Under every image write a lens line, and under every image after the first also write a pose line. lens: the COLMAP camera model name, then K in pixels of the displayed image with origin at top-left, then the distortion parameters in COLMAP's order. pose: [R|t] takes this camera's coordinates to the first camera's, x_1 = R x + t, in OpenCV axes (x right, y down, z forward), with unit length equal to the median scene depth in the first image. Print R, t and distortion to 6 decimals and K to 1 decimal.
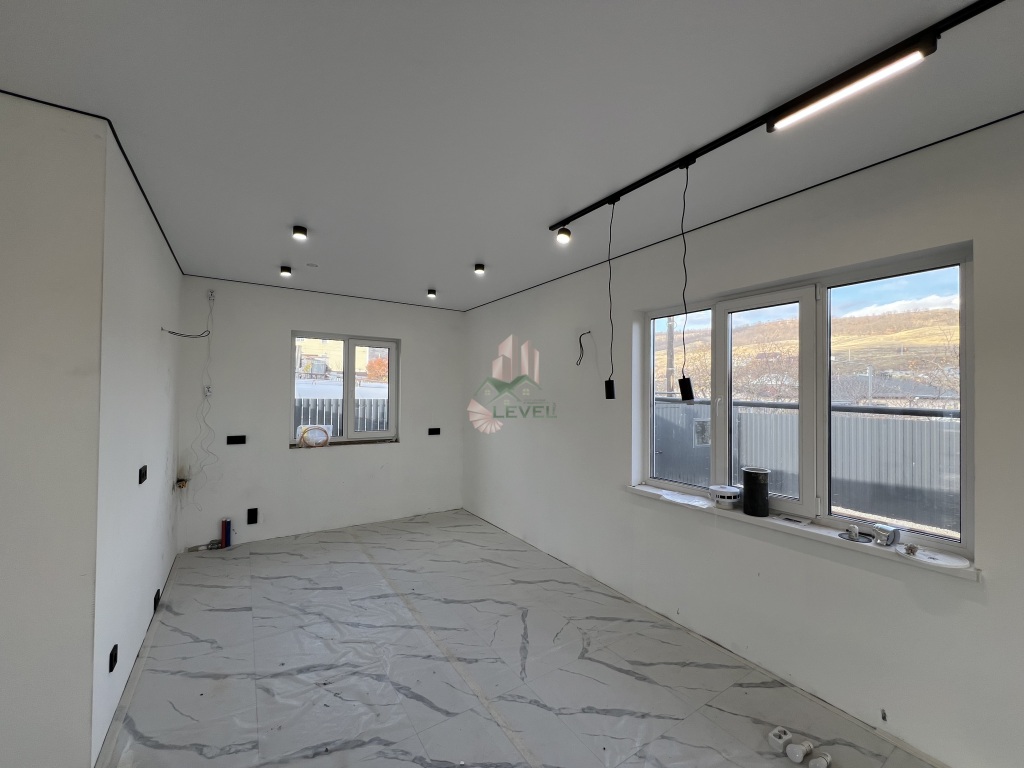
lens RADIAL K [[412.1, 0, 511.3], [0, 412.1, 389.0], [0, 0, 1]] dist [-0.000947, 0.000119]
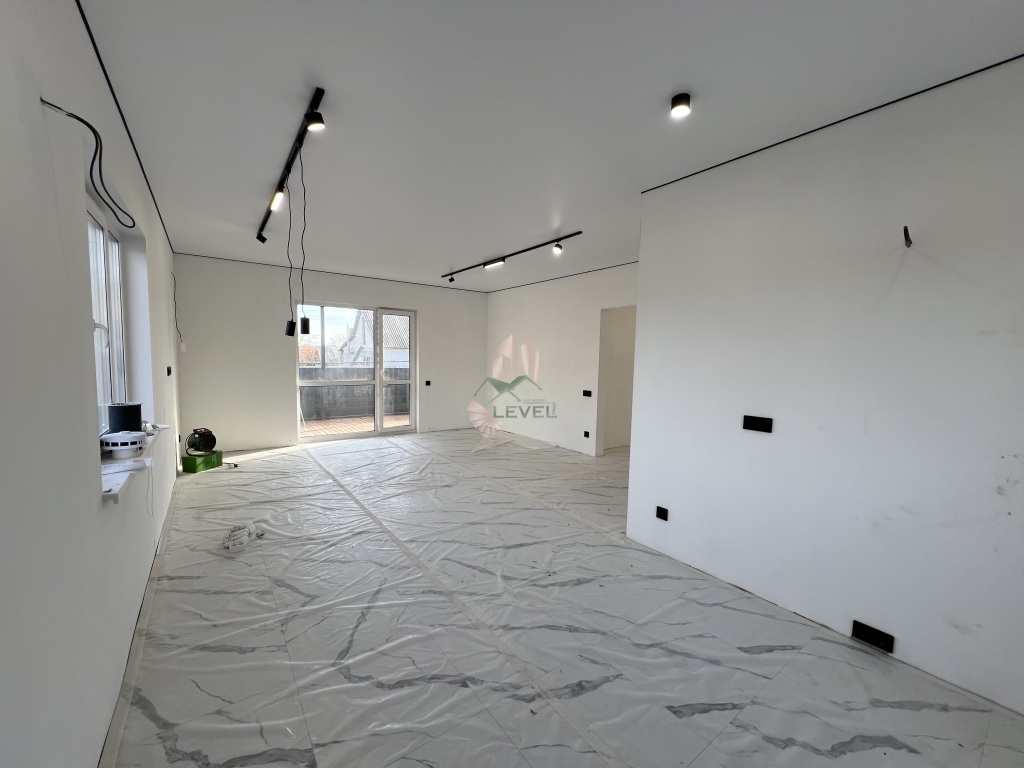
lens RADIAL K [[412.1, 0, 511.3], [0, 412.1, 389.0], [0, 0, 1]] dist [-0.000947, 0.000119]
pose [[-0.997915, -0.024238, -0.059817, -0.200647], [-0.028192, 0.997409, 0.066182, 0.062036], [0.058058, 0.067730, -0.996013, 1.737367]]
